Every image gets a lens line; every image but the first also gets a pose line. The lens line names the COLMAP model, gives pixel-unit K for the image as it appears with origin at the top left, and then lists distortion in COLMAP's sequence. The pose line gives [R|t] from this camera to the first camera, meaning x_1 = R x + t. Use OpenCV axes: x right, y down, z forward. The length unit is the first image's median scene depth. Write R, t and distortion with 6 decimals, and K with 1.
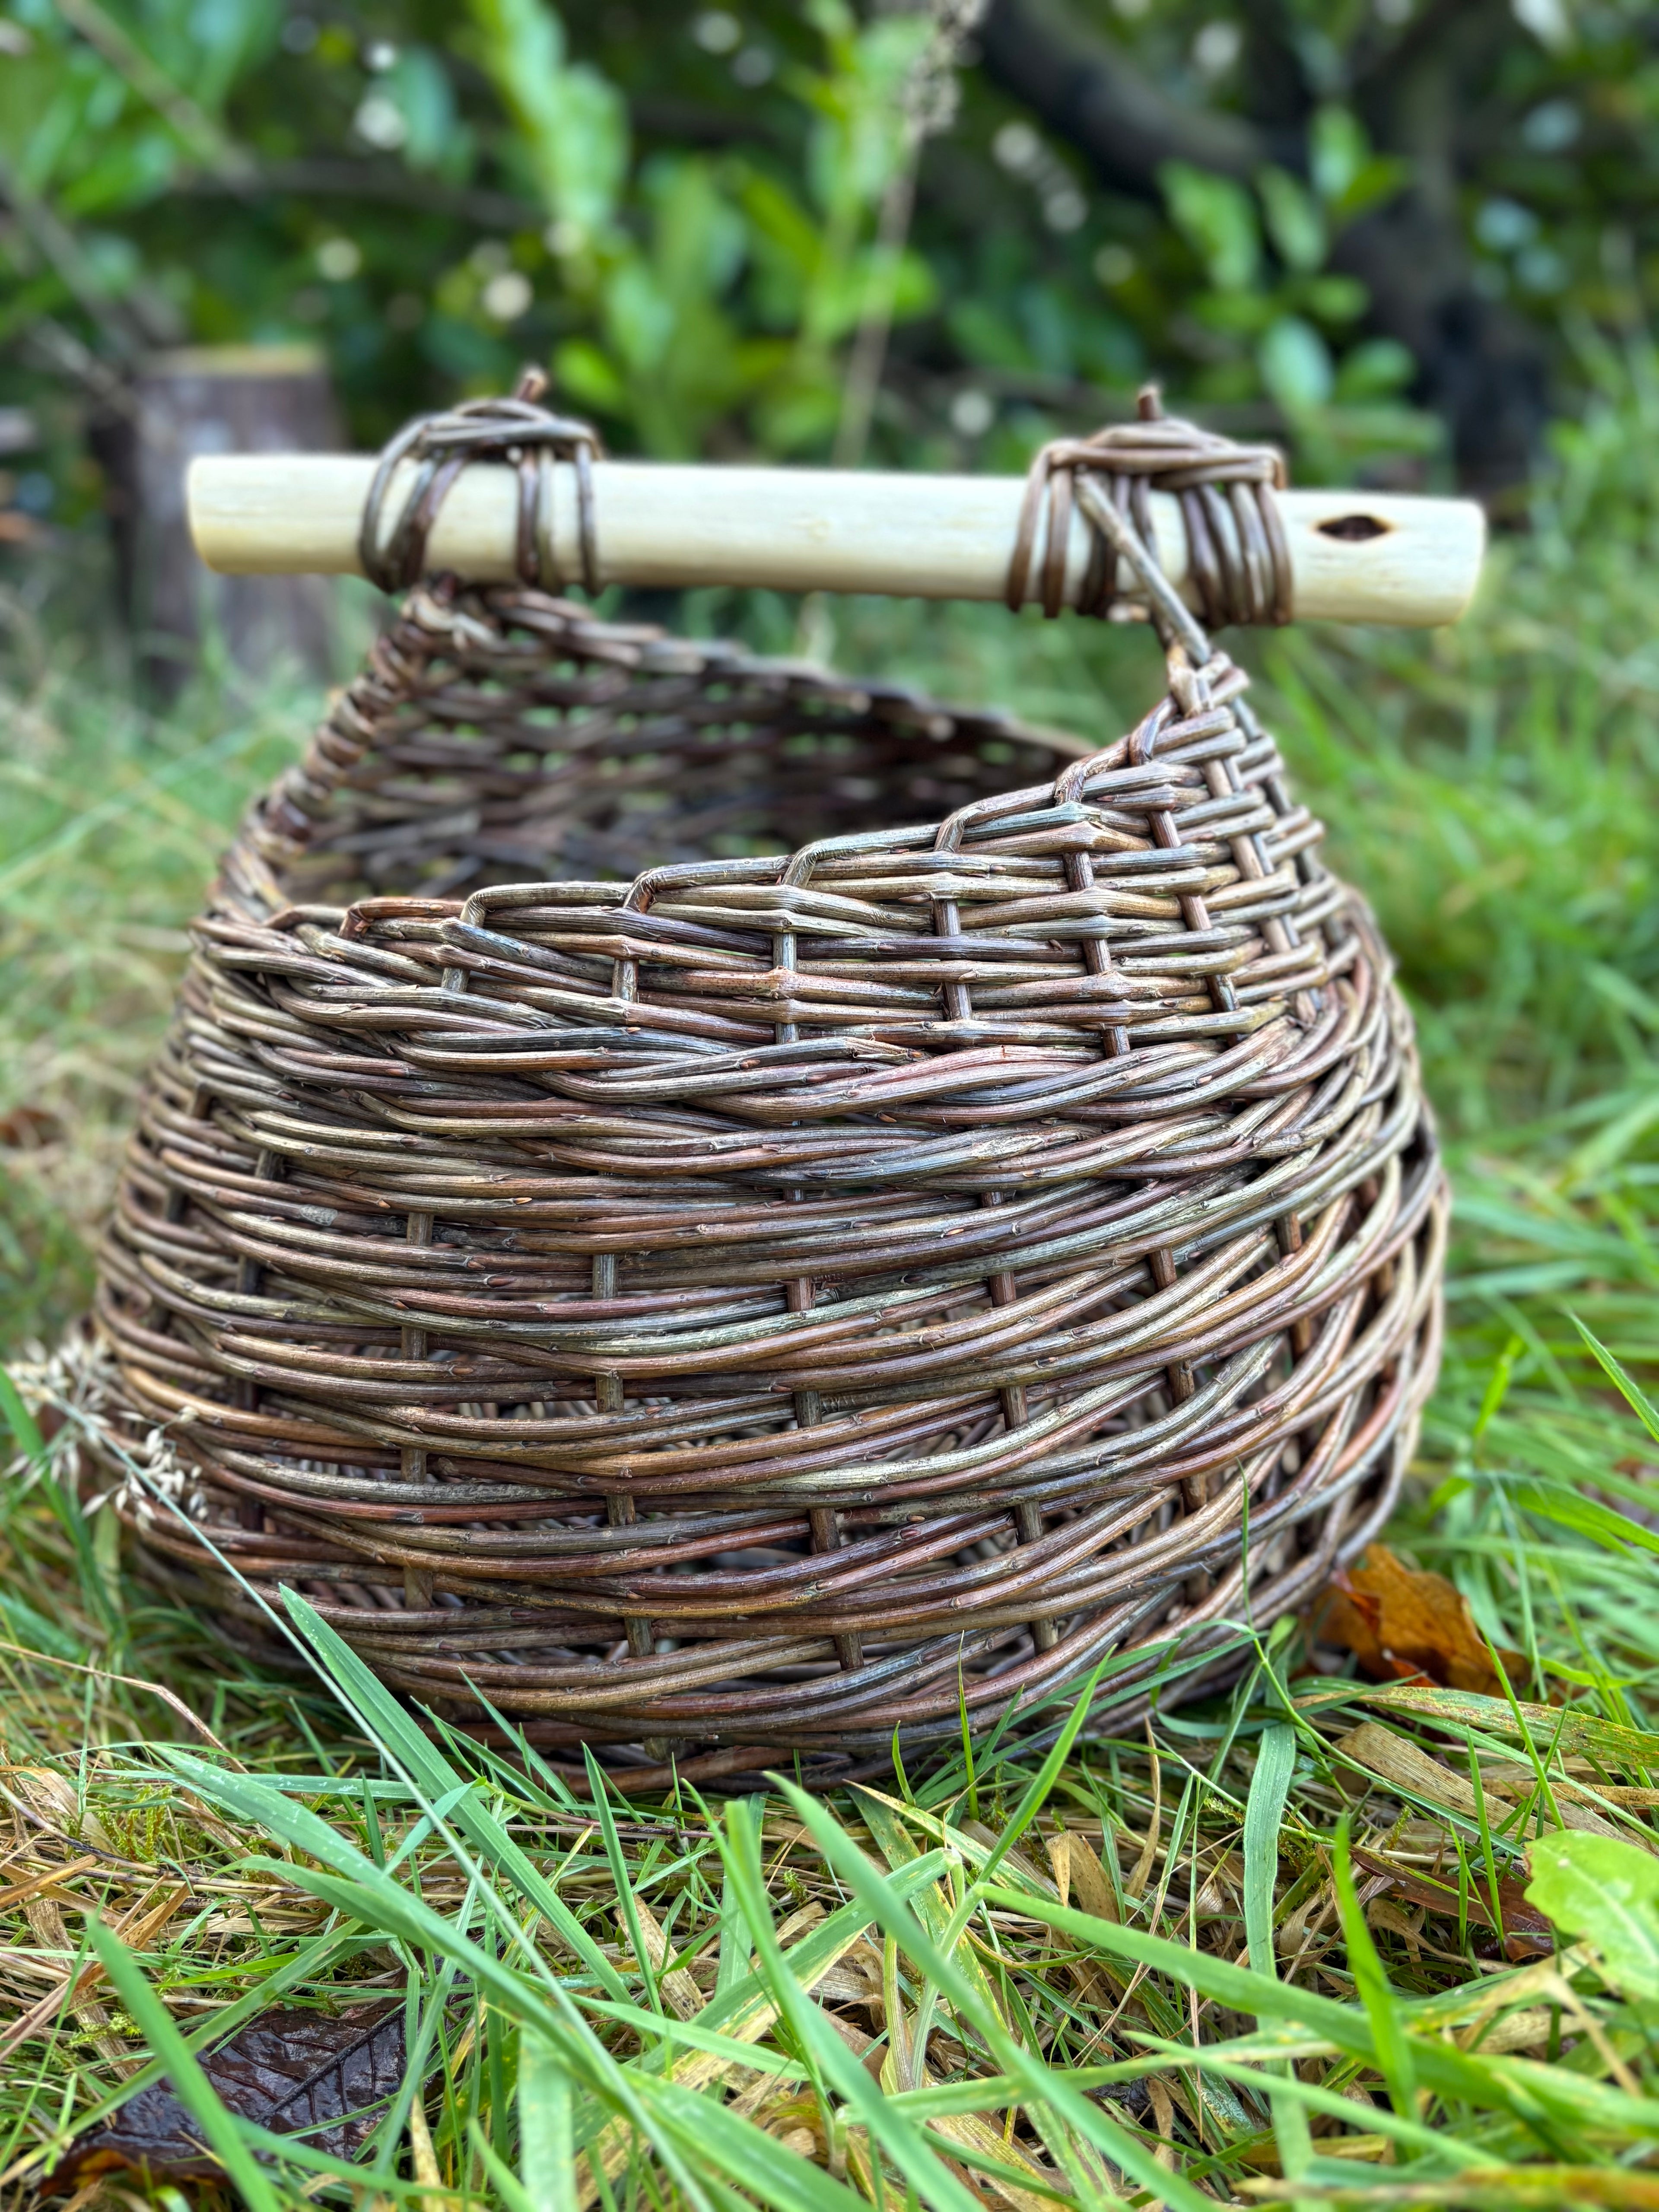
lens RADIAL K [[1822.1, 0, 832.2], [0, 1822.1, 1103.1], [0, 0, 1]] dist [0.019475, -0.075975]
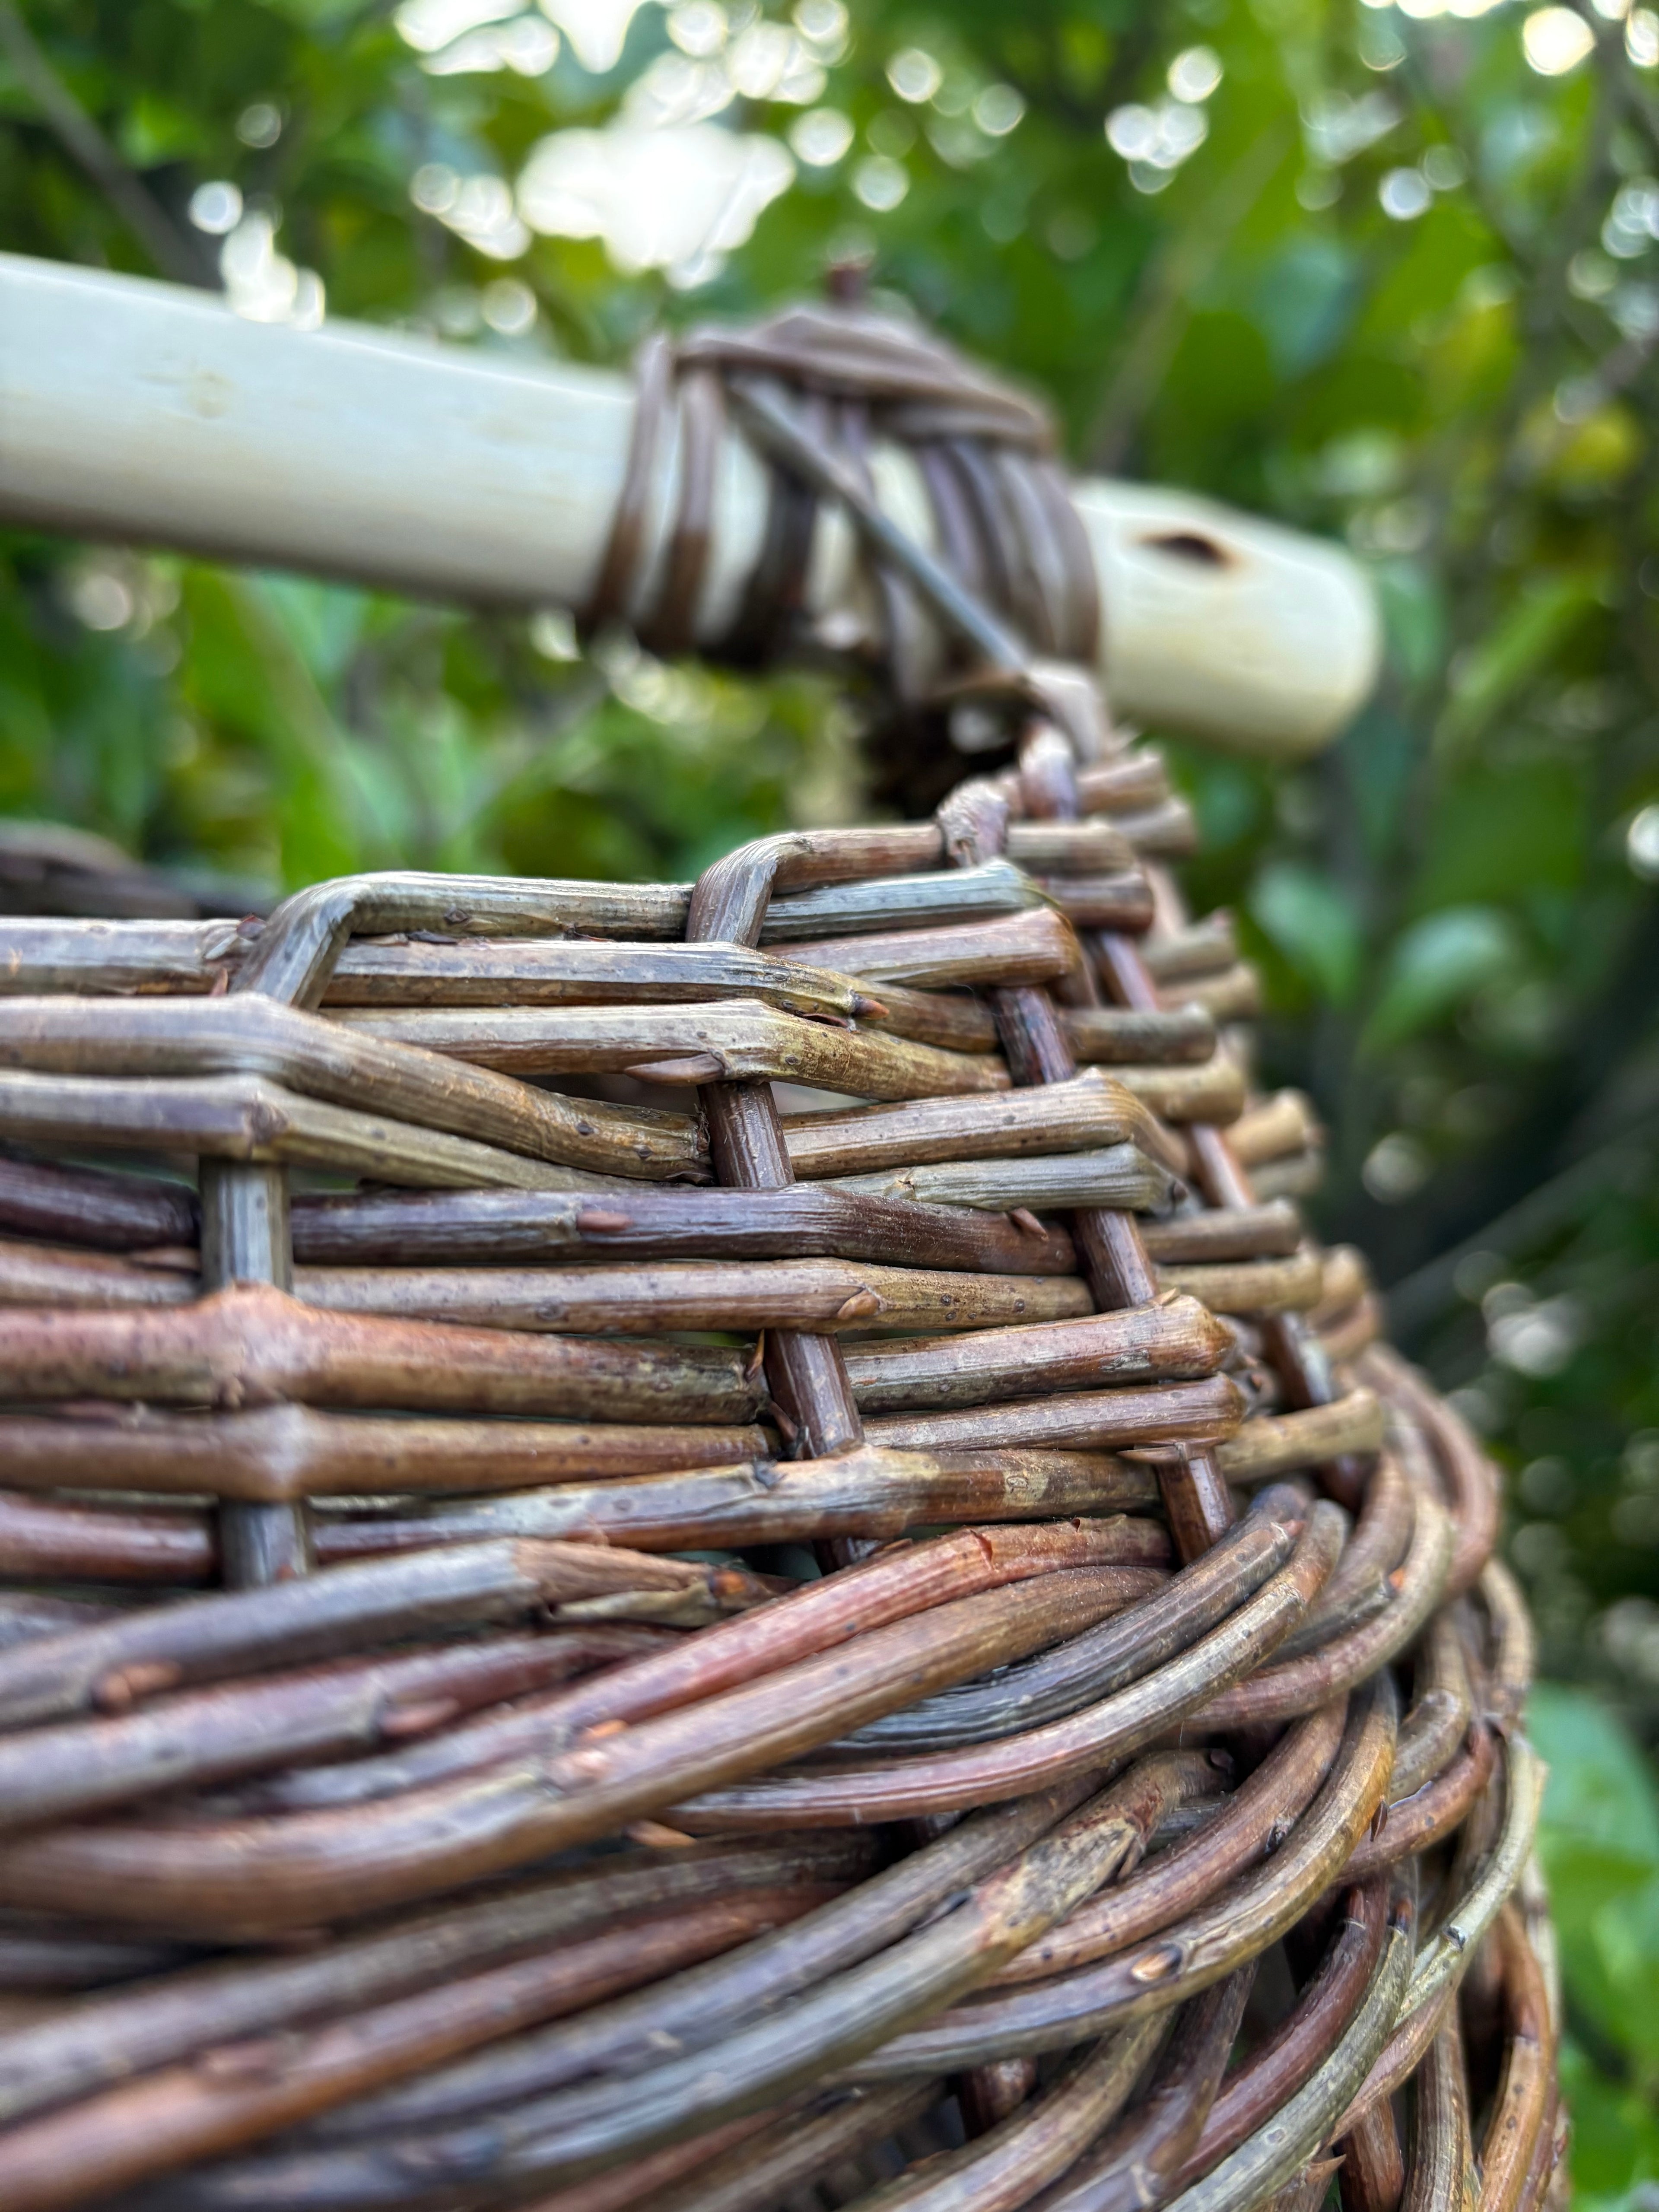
lens RADIAL K [[1822.1, 0, 855.6], [0, 1822.1, 1135.1], [0, 0, 1]] dist [0.019475, -0.075975]
pose [[0.902411, 0.019539, 0.430434, -0.059760], [0.082251, 0.972790, -0.216598, -0.030193], [-0.422954, 0.230864, 0.876249, 0.693244]]
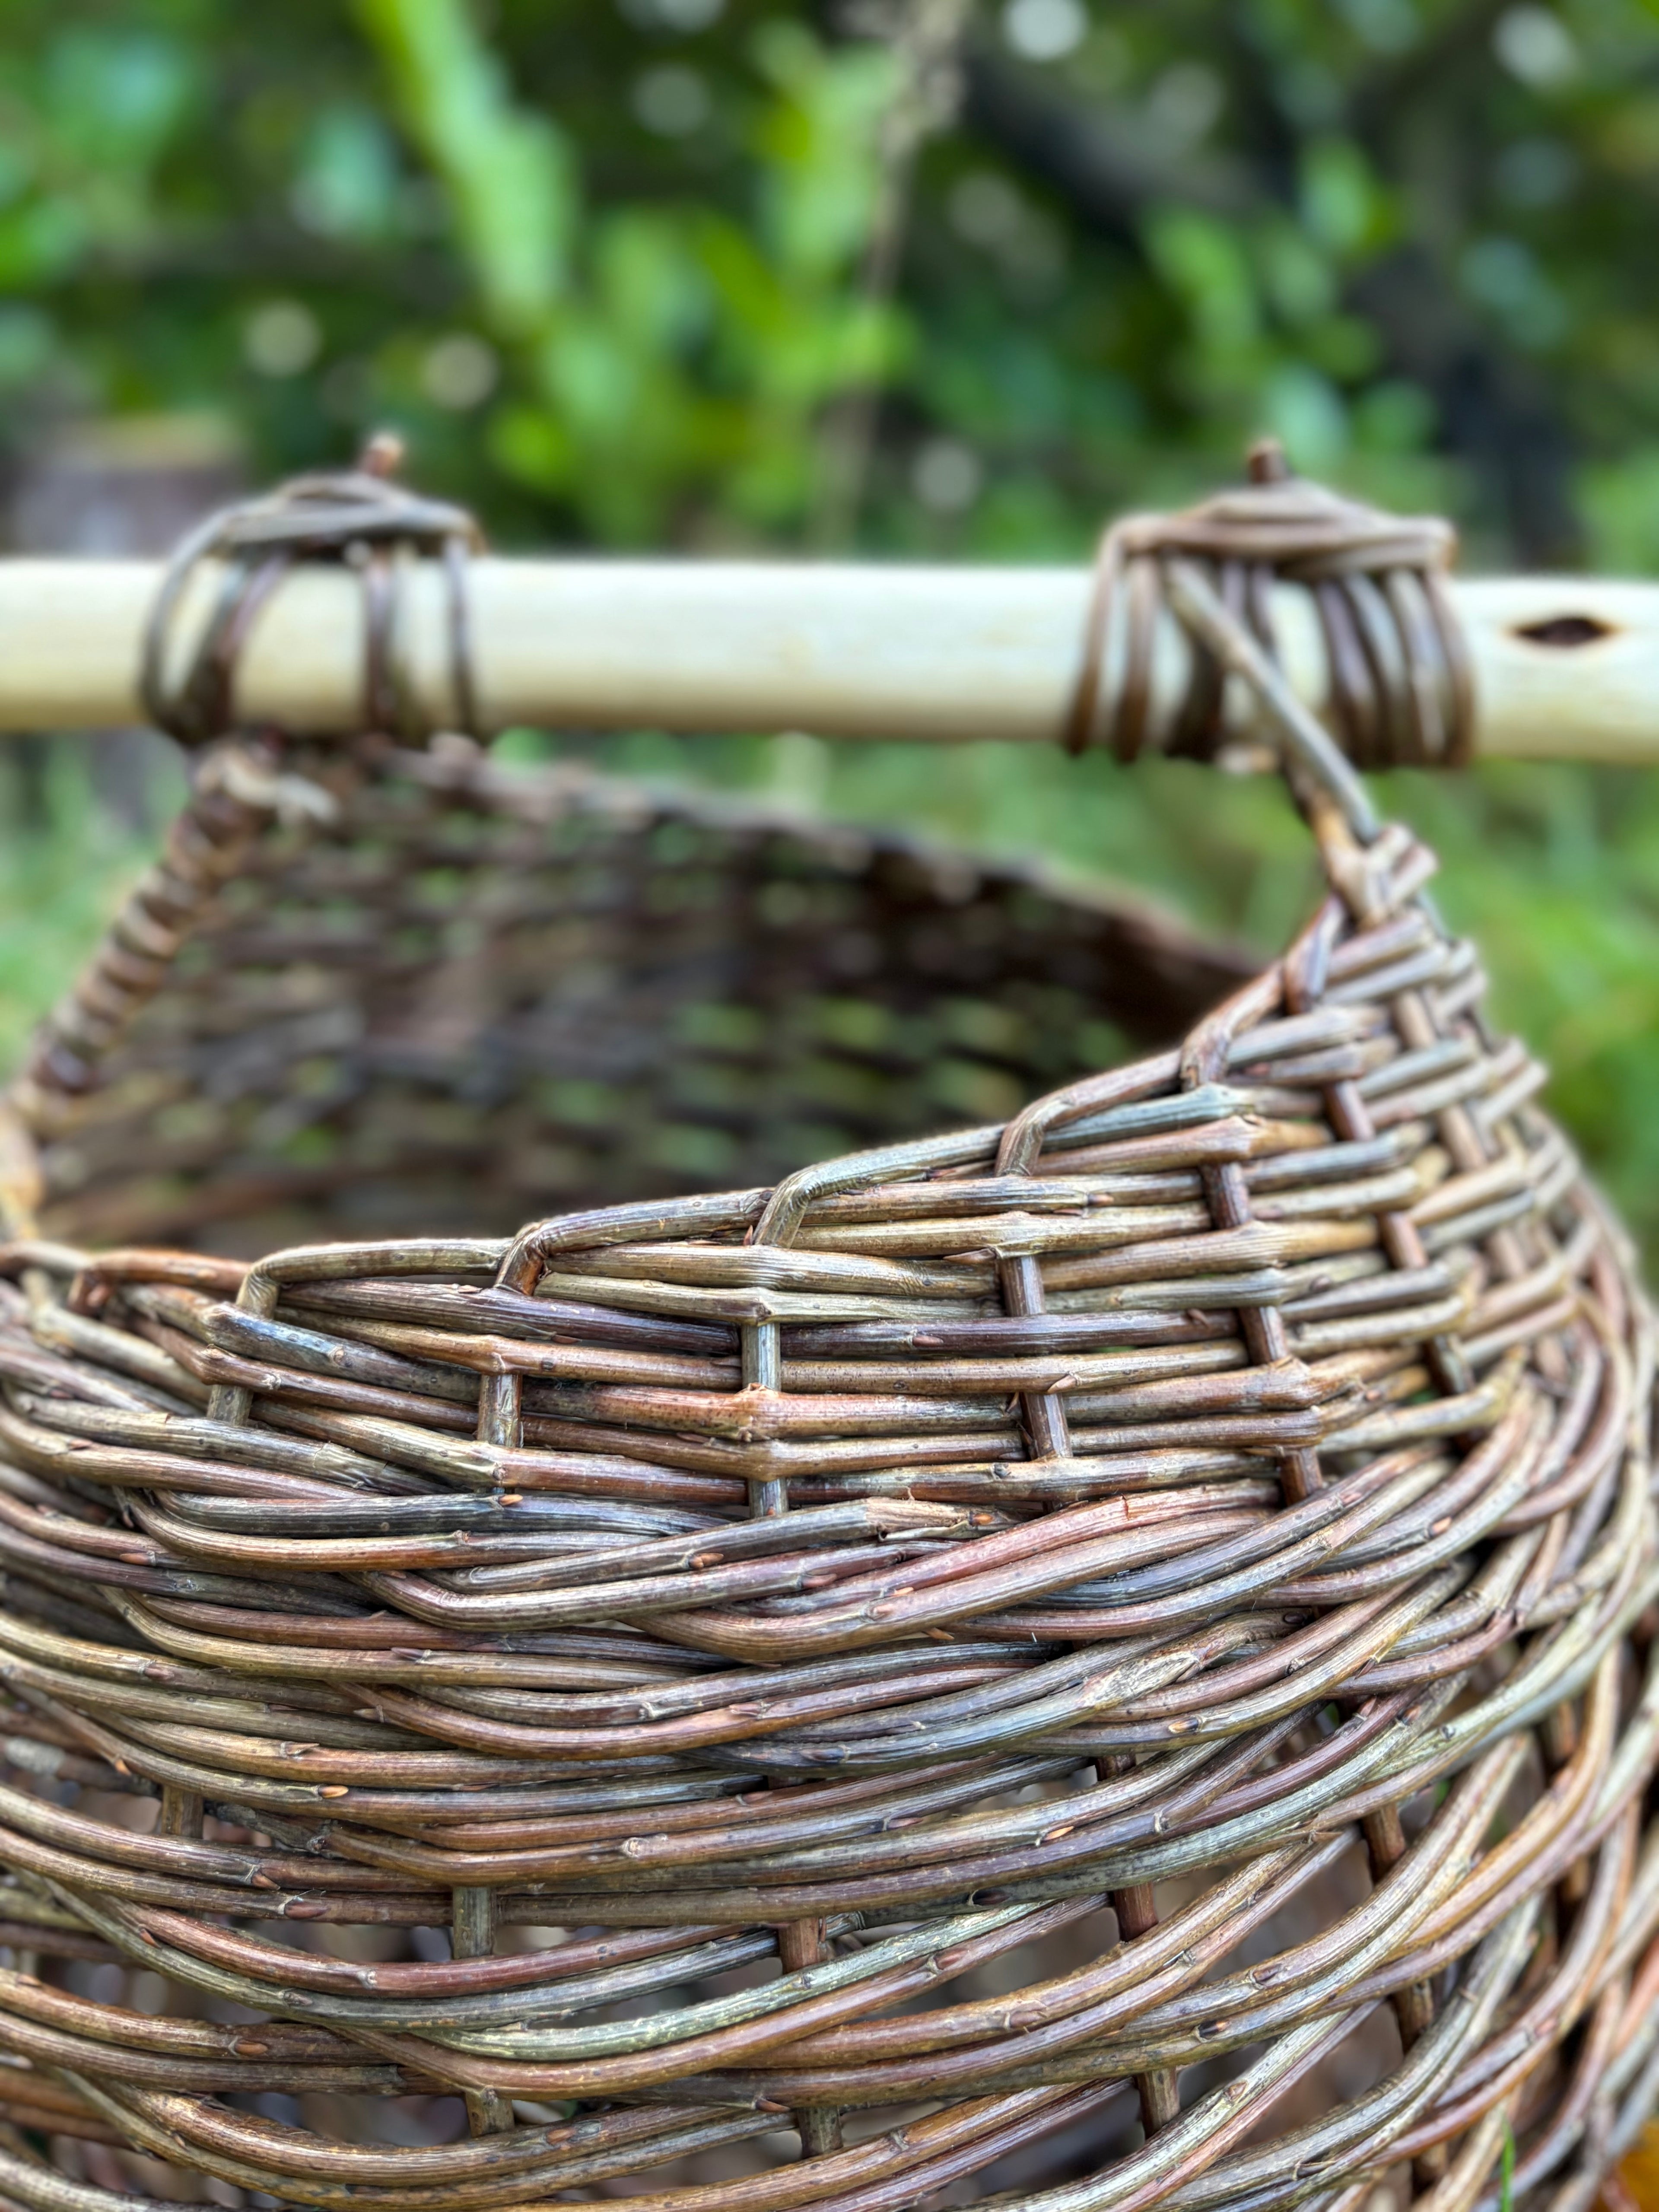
lens RADIAL K [[1822.1, 0, 823.4], [0, 1822.1, 1100.0], [0, 0, 1]] dist [0.019475, -0.075975]
pose [[0.999646, -0.026191, 0.004671, -0.005399], [0.026343, 0.998996, -0.036225, -0.140650], [-0.003718, 0.036336, 0.999333, 0.372524]]
